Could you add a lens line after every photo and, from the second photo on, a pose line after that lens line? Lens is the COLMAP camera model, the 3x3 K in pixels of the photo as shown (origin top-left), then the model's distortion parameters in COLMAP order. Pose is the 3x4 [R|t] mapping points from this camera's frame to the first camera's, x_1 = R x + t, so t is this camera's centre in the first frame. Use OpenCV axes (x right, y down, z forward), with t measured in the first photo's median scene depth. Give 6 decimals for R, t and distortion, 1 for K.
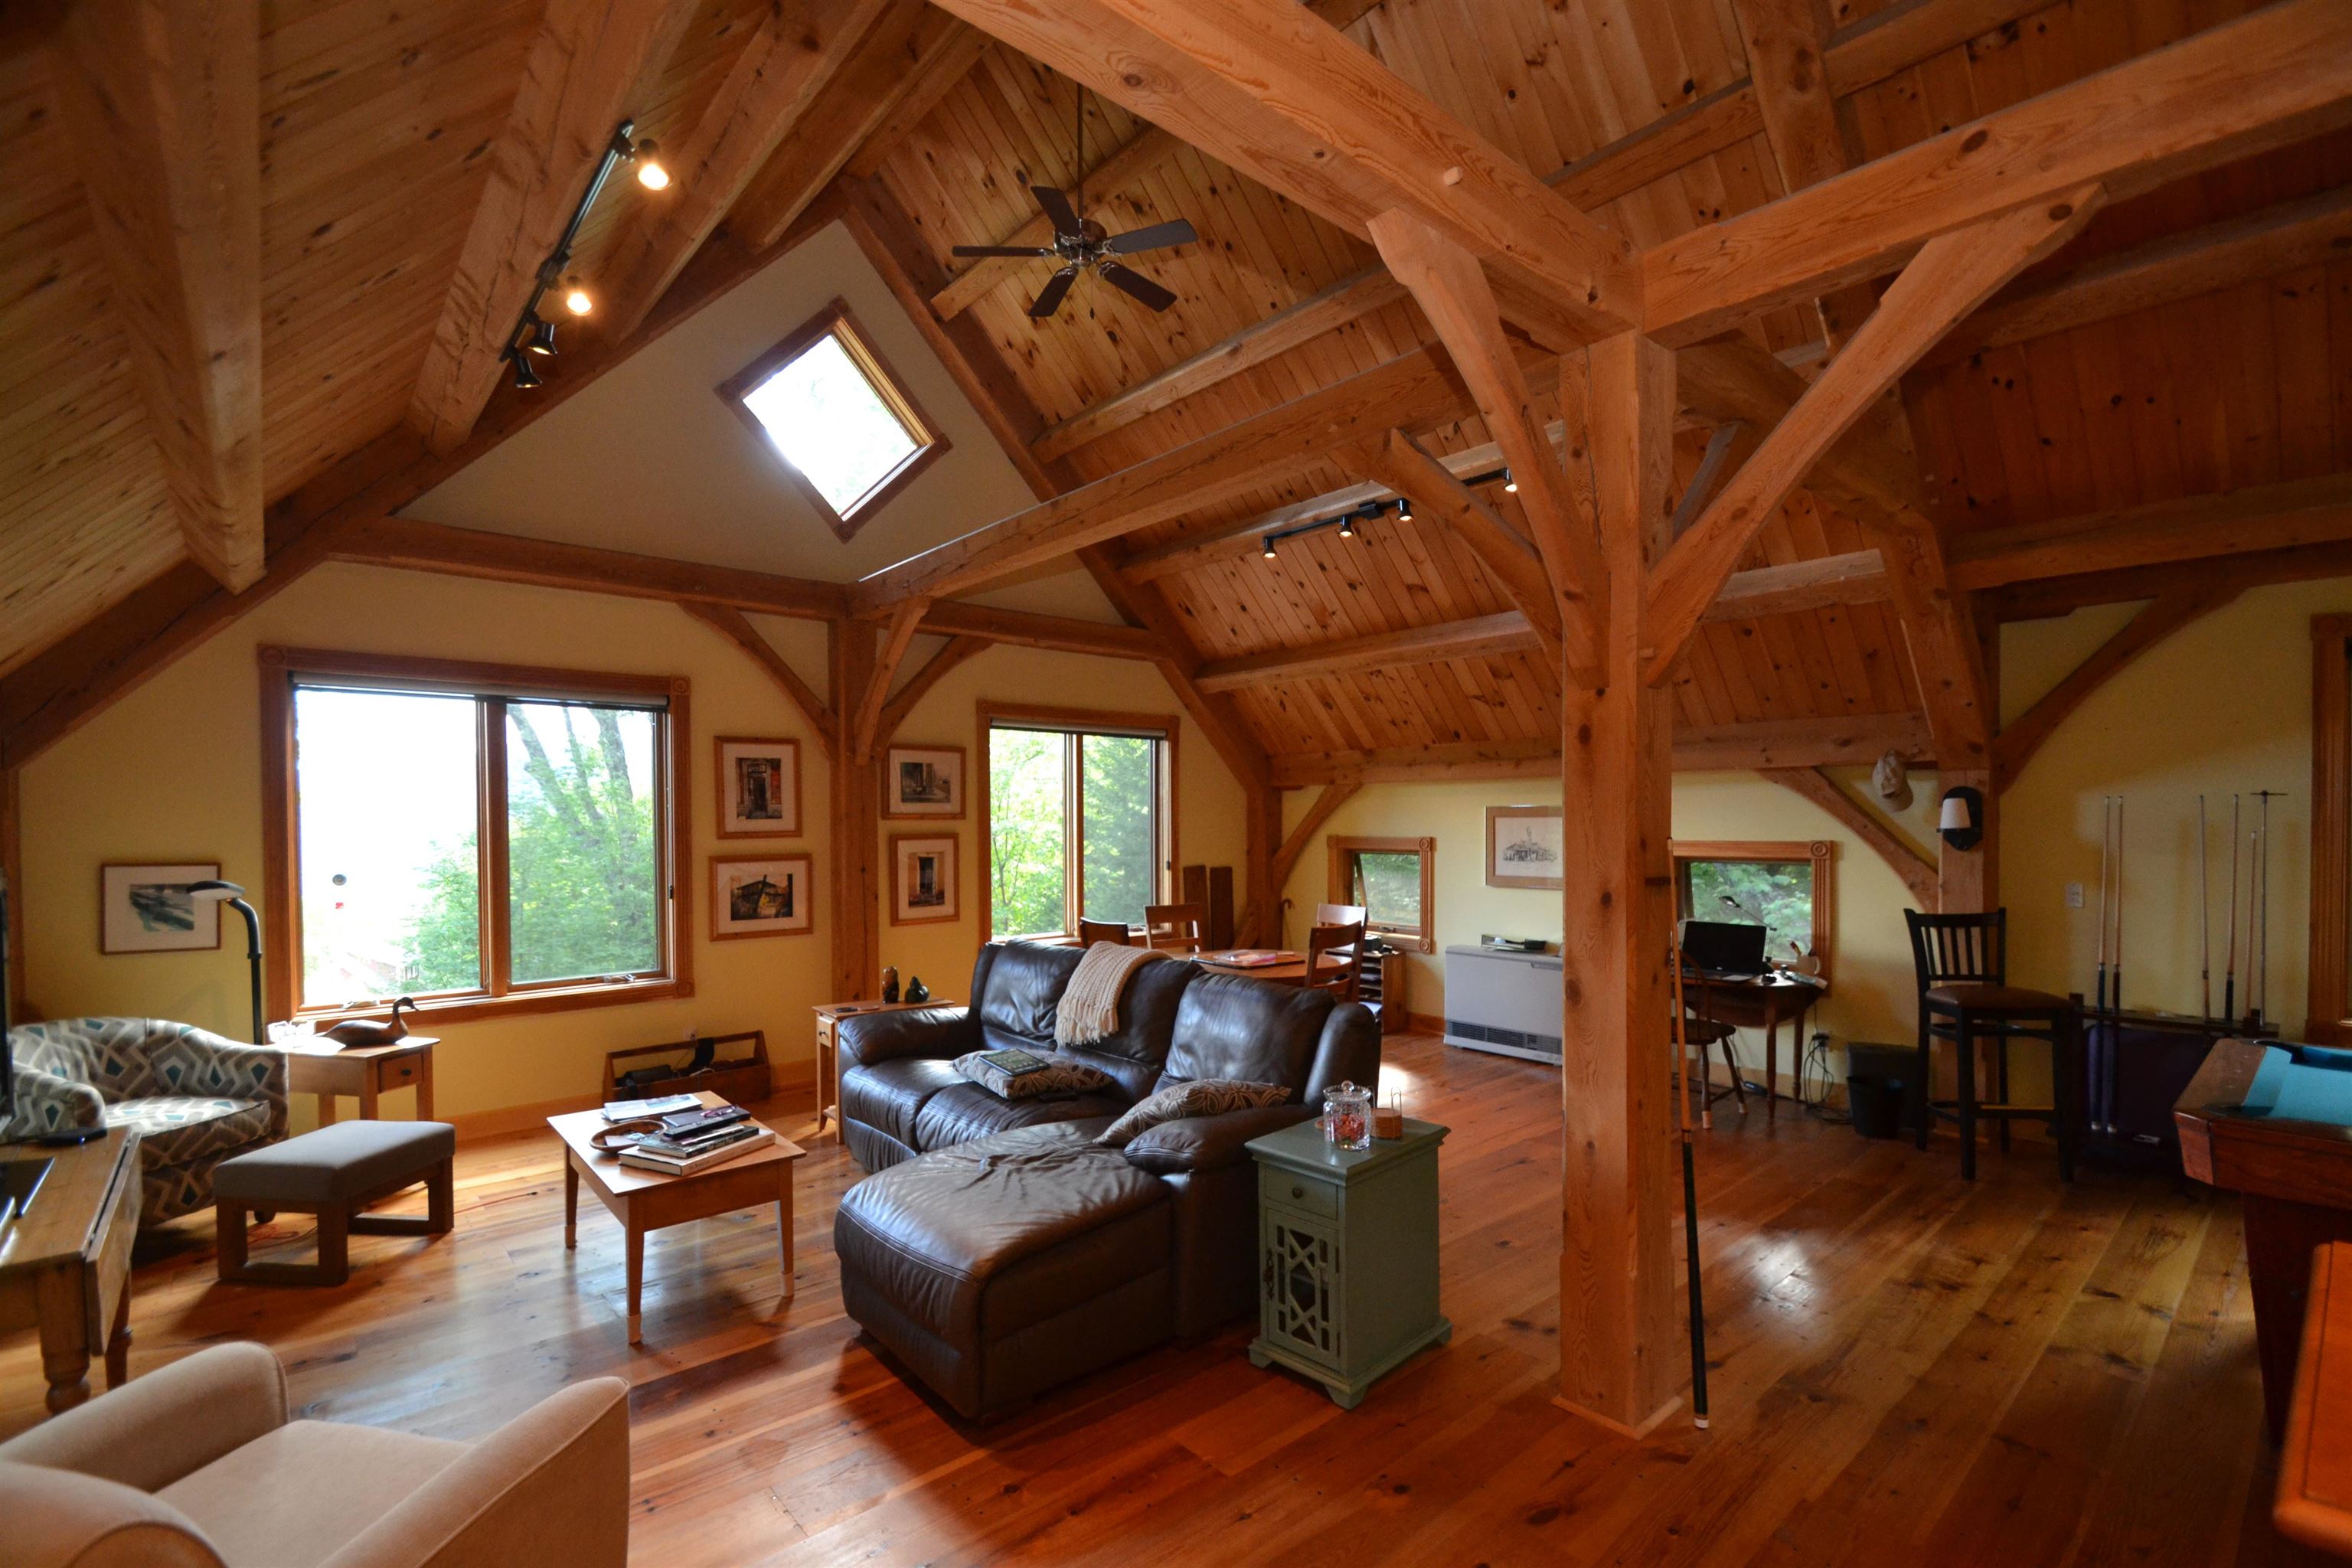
lens RADIAL K [[1047.8, 0, 1177.1], [0, 1047.8, 807.7], [0, 0, 1]] dist [-0.005718, -0.000952]
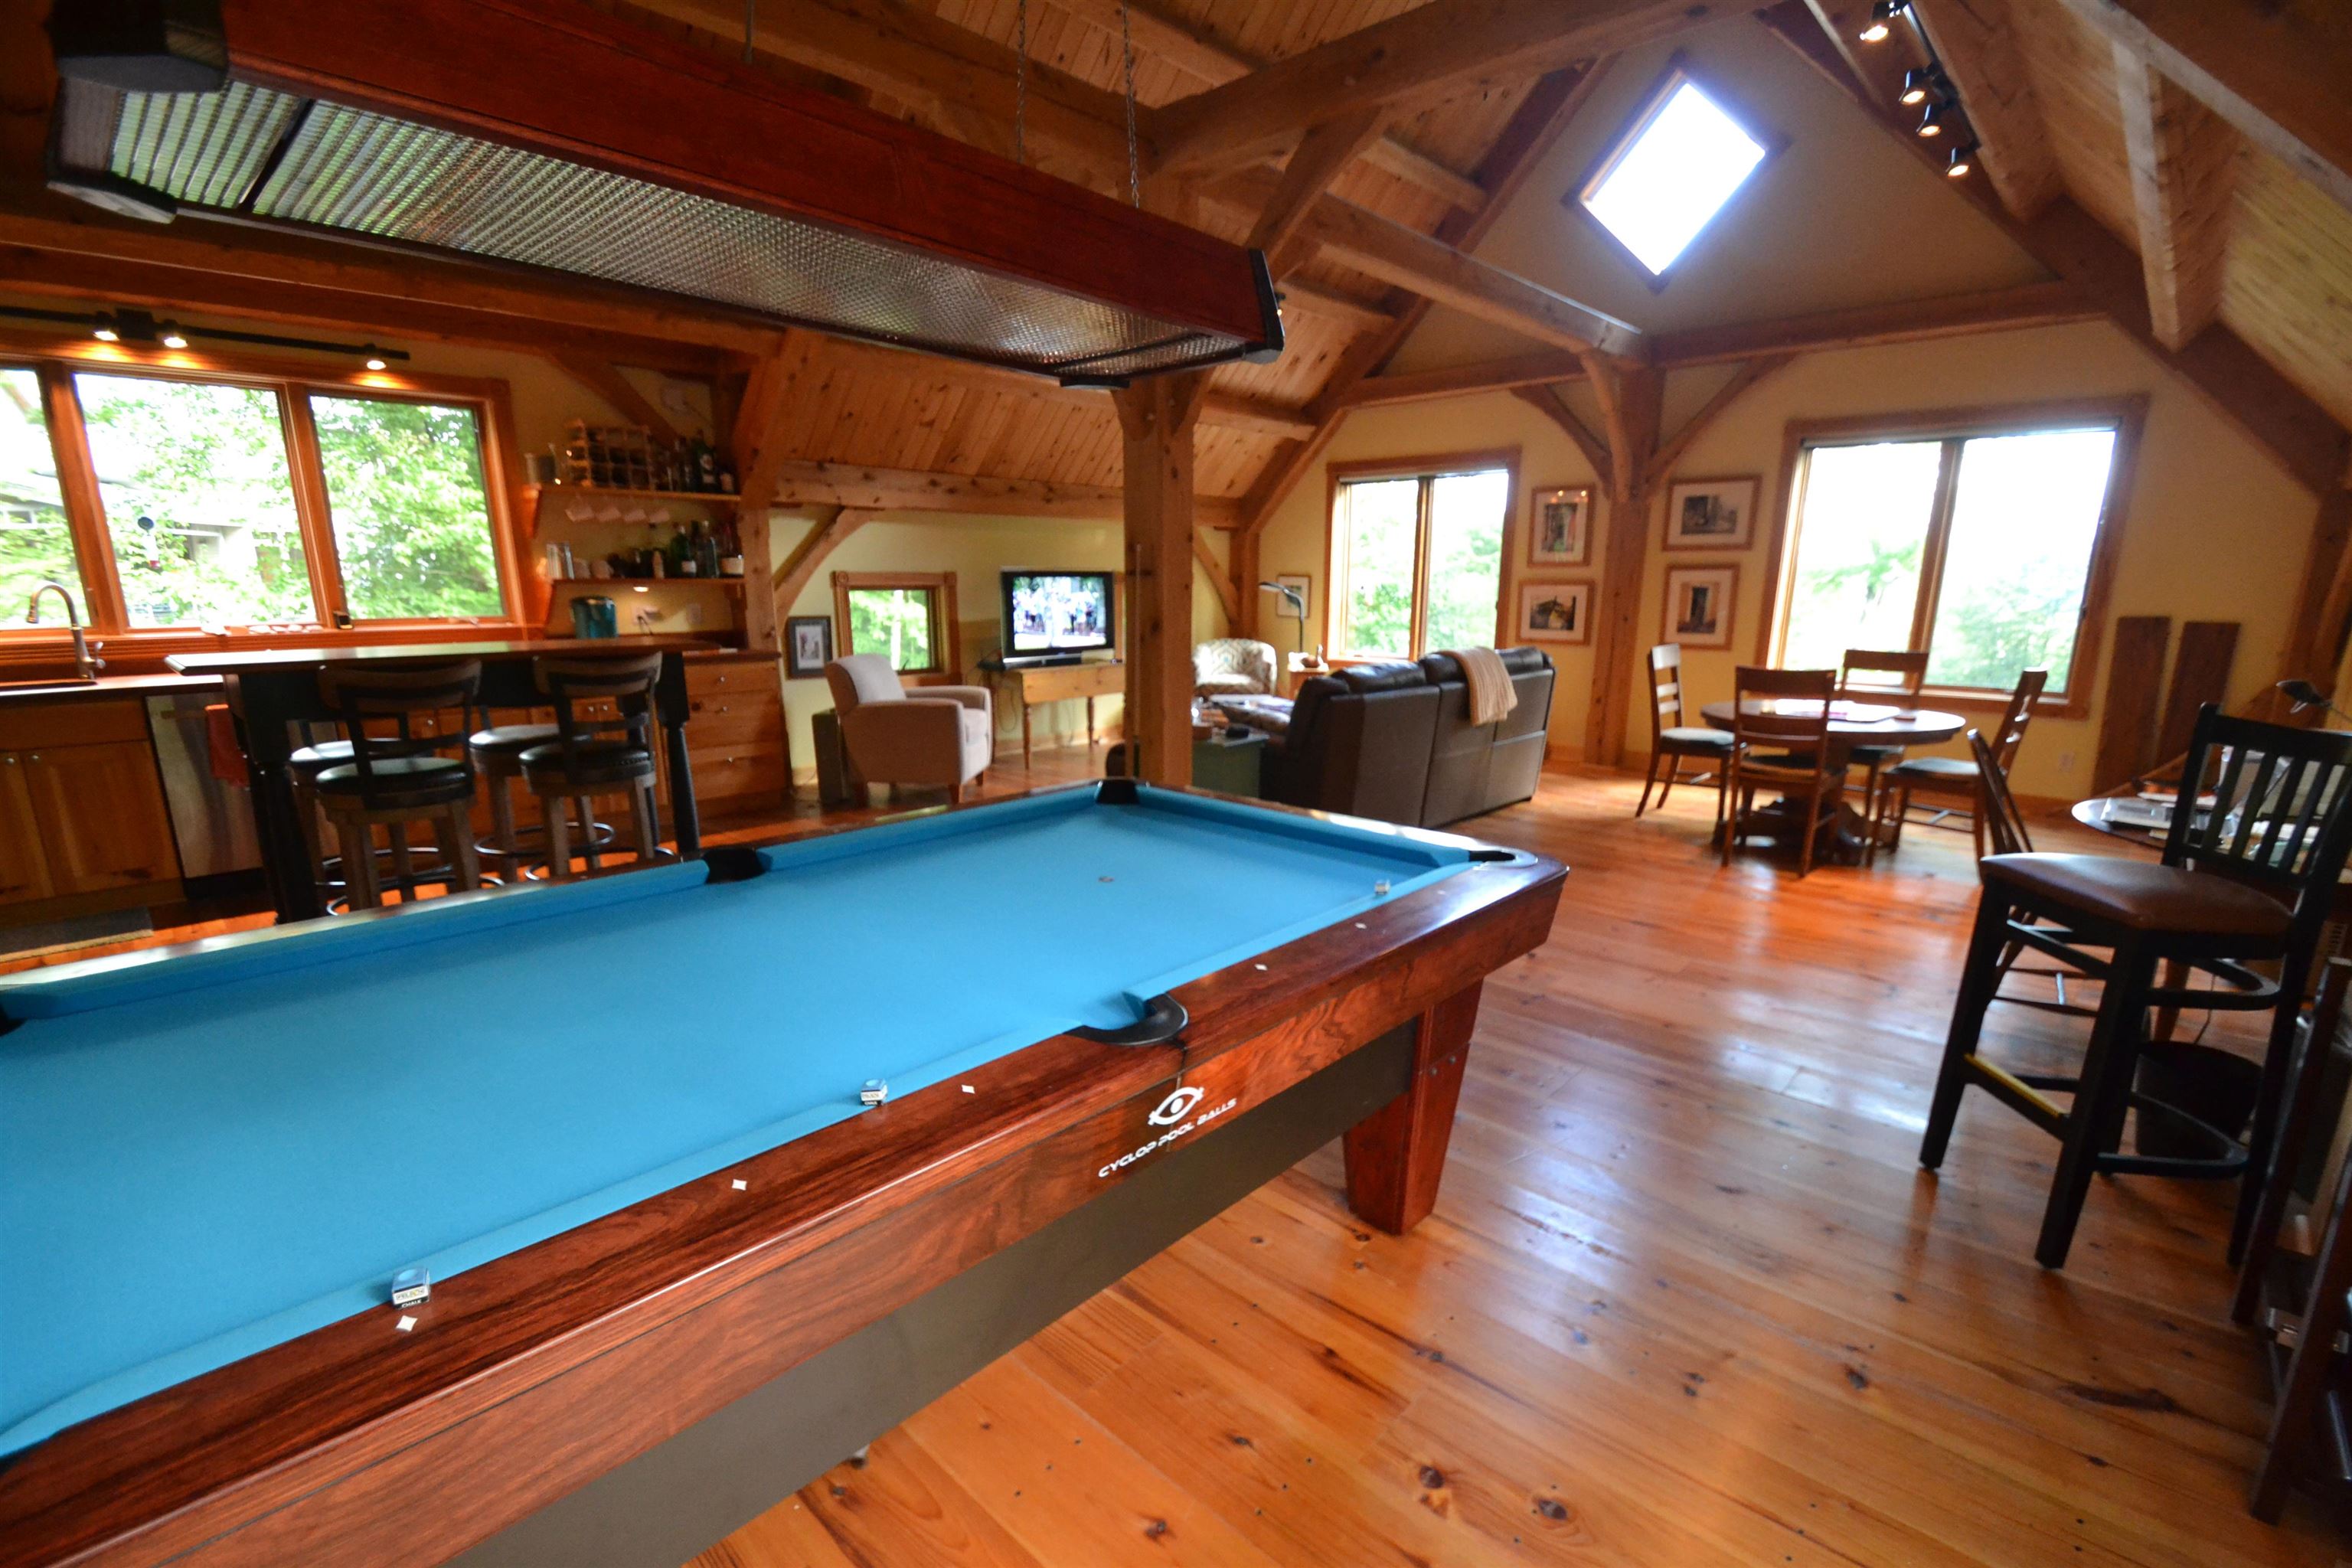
lens RADIAL K [[1047.8, 0, 1173.5], [0, 1047.8, 793.8], [0, 0, 1]] dist [-0.005718, -0.000952]
pose [[0.081616, 0.210118, -0.974263, 0.812881], [0.007530, 0.977367, 0.211418, 0.024301], [0.996635, -0.024591, 0.078187, 0.388900]]
